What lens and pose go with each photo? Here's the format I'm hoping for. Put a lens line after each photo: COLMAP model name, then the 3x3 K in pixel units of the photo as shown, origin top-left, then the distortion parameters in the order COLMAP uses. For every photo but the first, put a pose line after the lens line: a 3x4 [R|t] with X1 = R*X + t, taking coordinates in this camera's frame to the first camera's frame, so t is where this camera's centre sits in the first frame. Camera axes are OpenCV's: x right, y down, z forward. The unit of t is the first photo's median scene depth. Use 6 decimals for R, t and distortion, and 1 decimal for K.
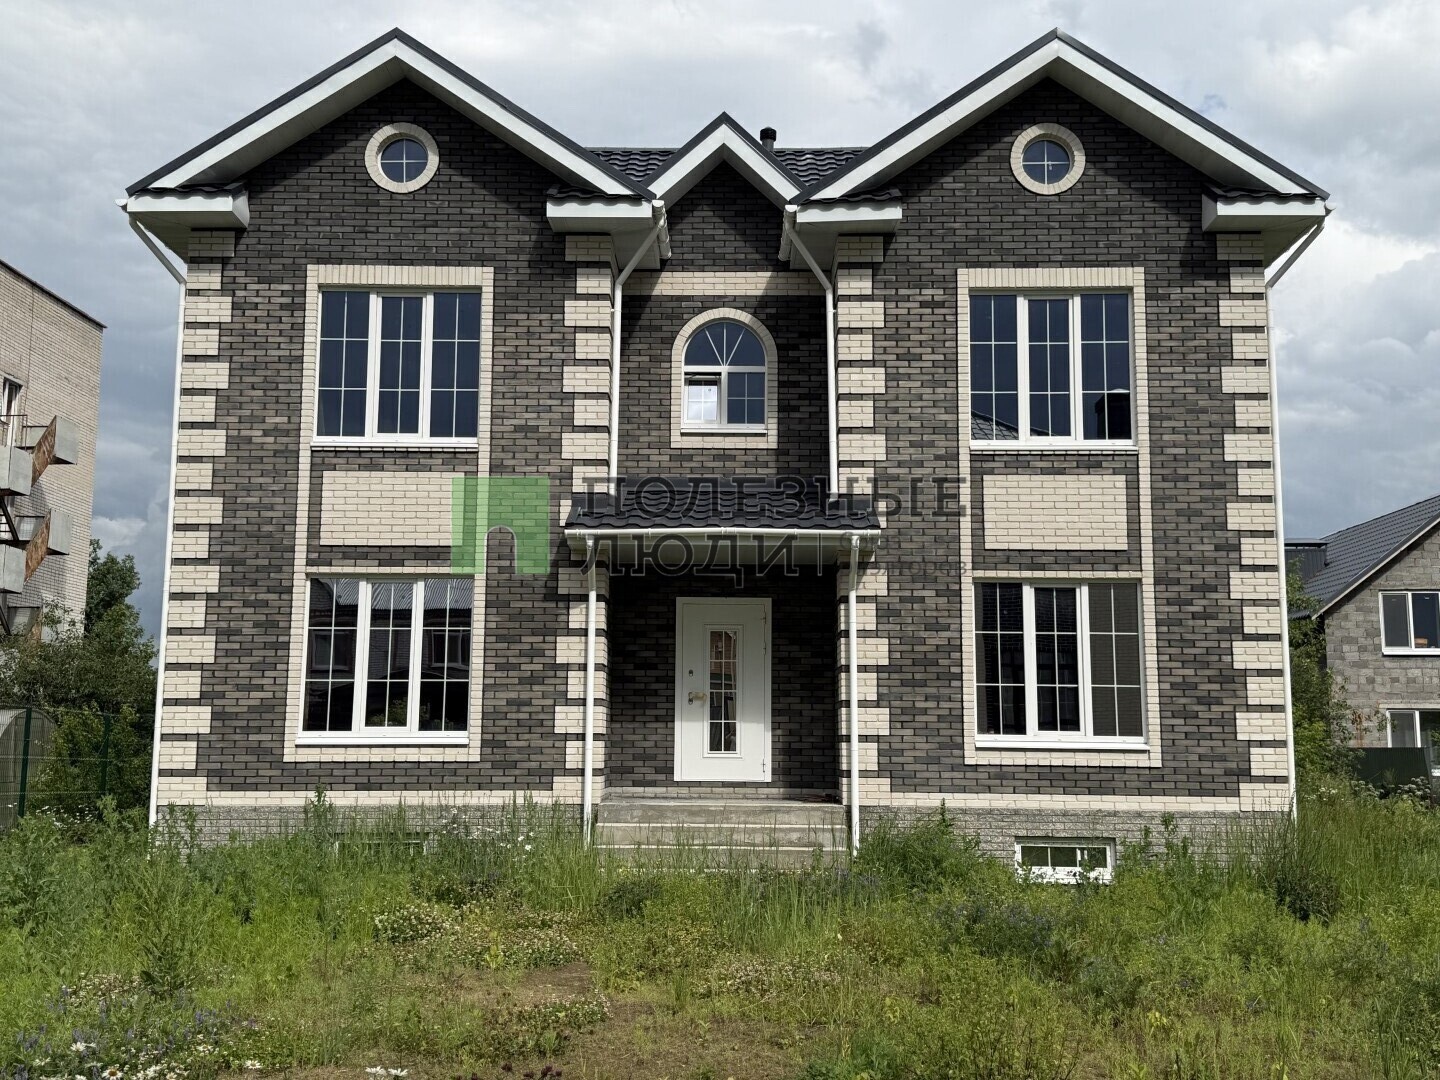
lens RADIAL K [[1447.3, 0, 721.7], [0, 1447.3, 534.2], [0, 0, 1]] dist [0.113006, 0.000000]
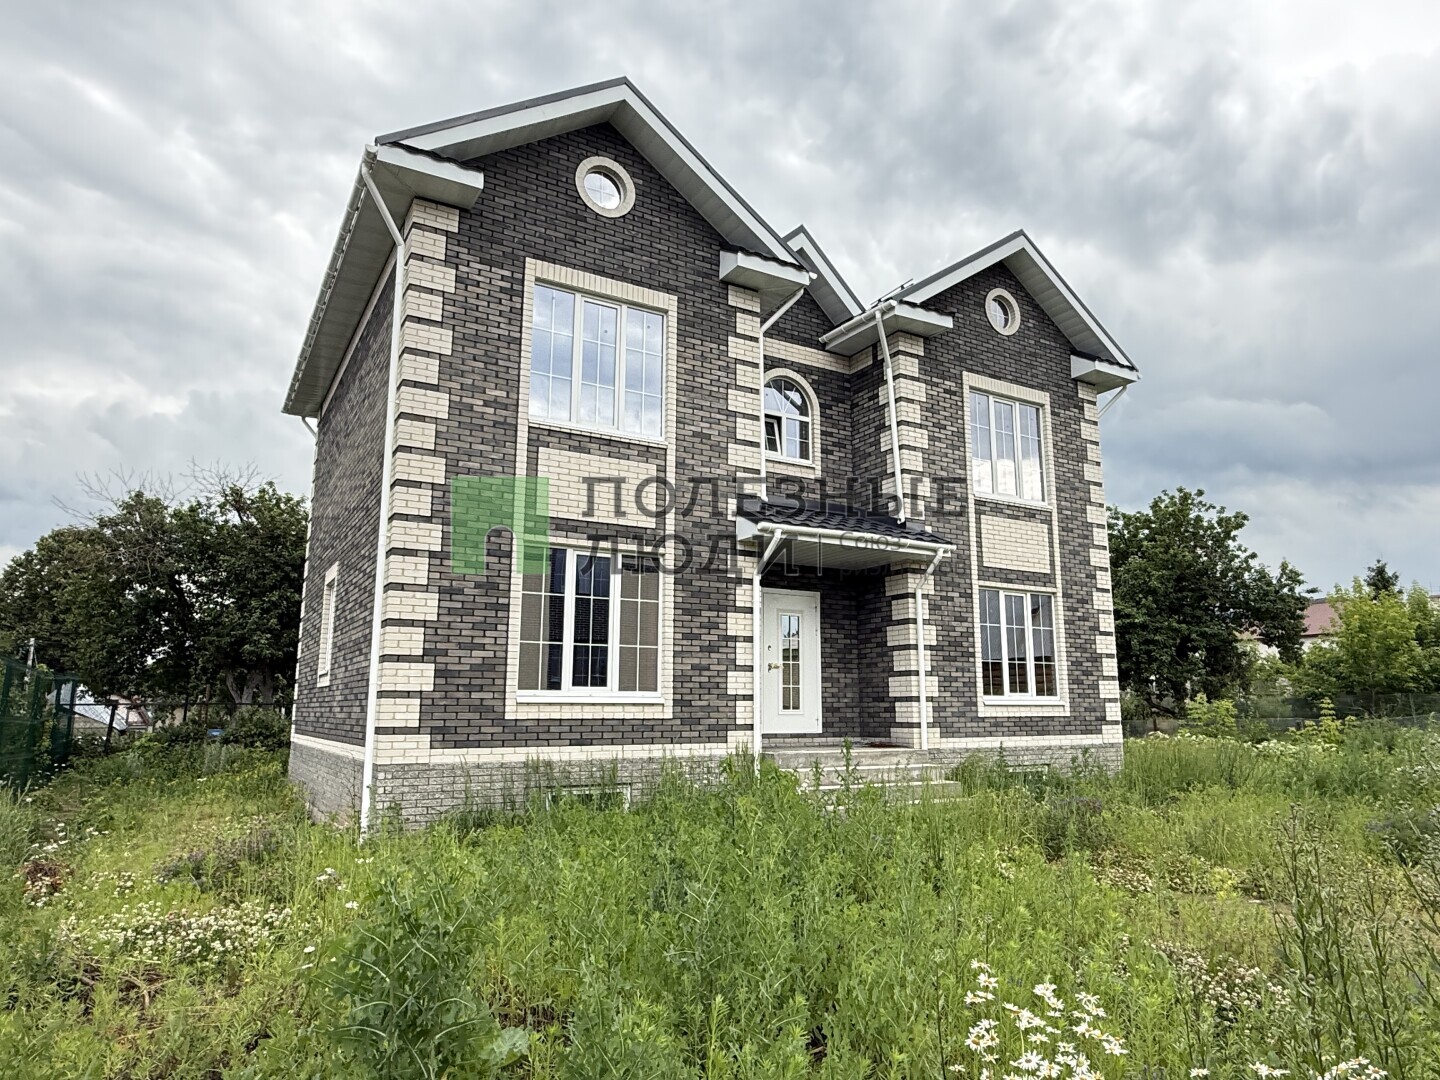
lens RADIAL K [[889.3, 0, 716.2], [0, 889.3, 547.6], [0, 0, 1]] dist [-0.006868, 0.000109]
pose [[0.860863, 0.086023, 0.501513, -0.482496], [-0.069392, 0.996245, -0.051769, 0.055280], [-0.504083, 0.009766, 0.863600, 0.372330]]
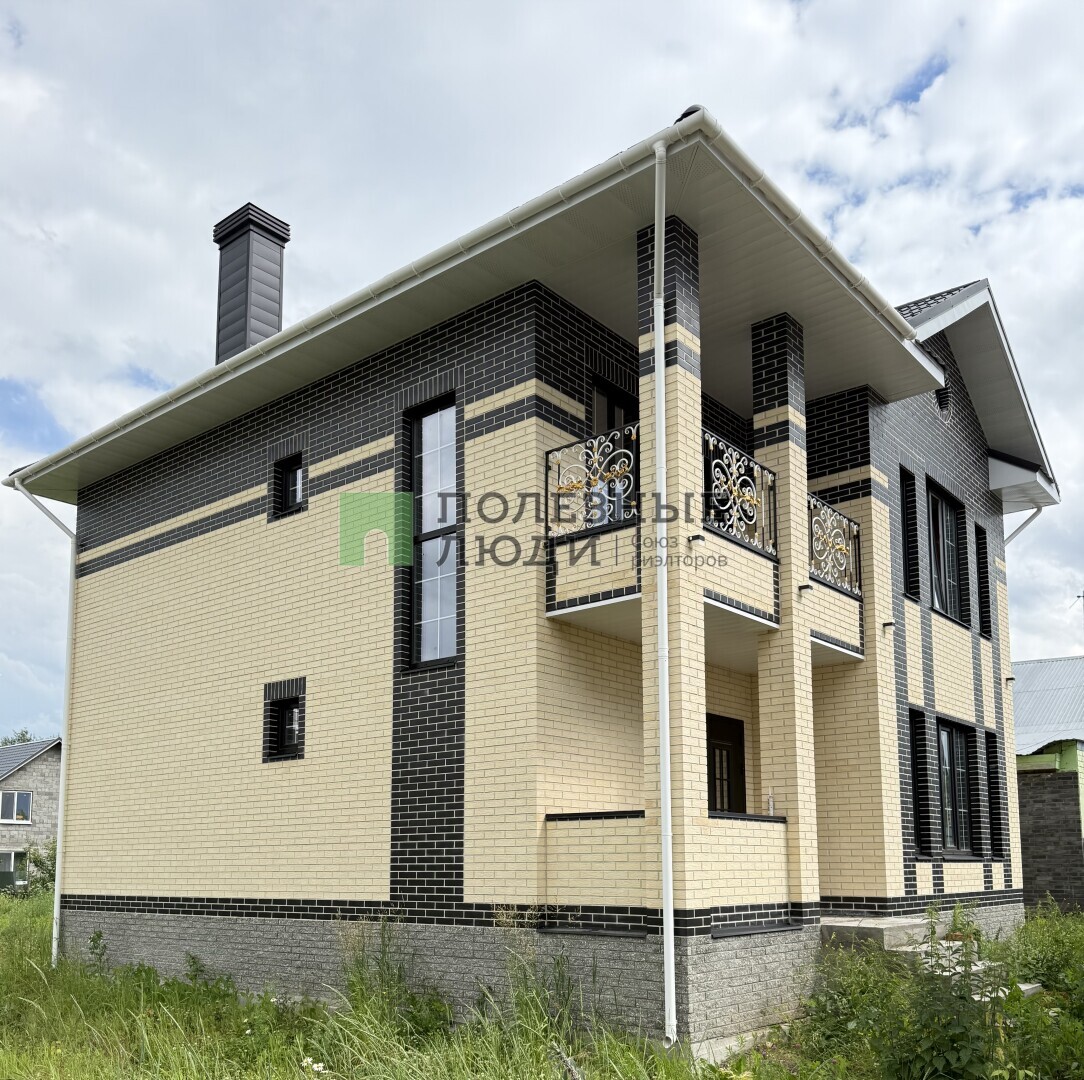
lens RADIAL K [[1041.2, 0, 533.4], [0, 1041.2, 742.2], [0, 0, 1]] dist [0.028637, 0.000000]
pose [[0.630343, 0.082891, 0.771879, -0.439191], [-0.101953, 0.994511, -0.023541, -0.153064], [-0.769593, -0.063856, 0.635334, -0.977144]]
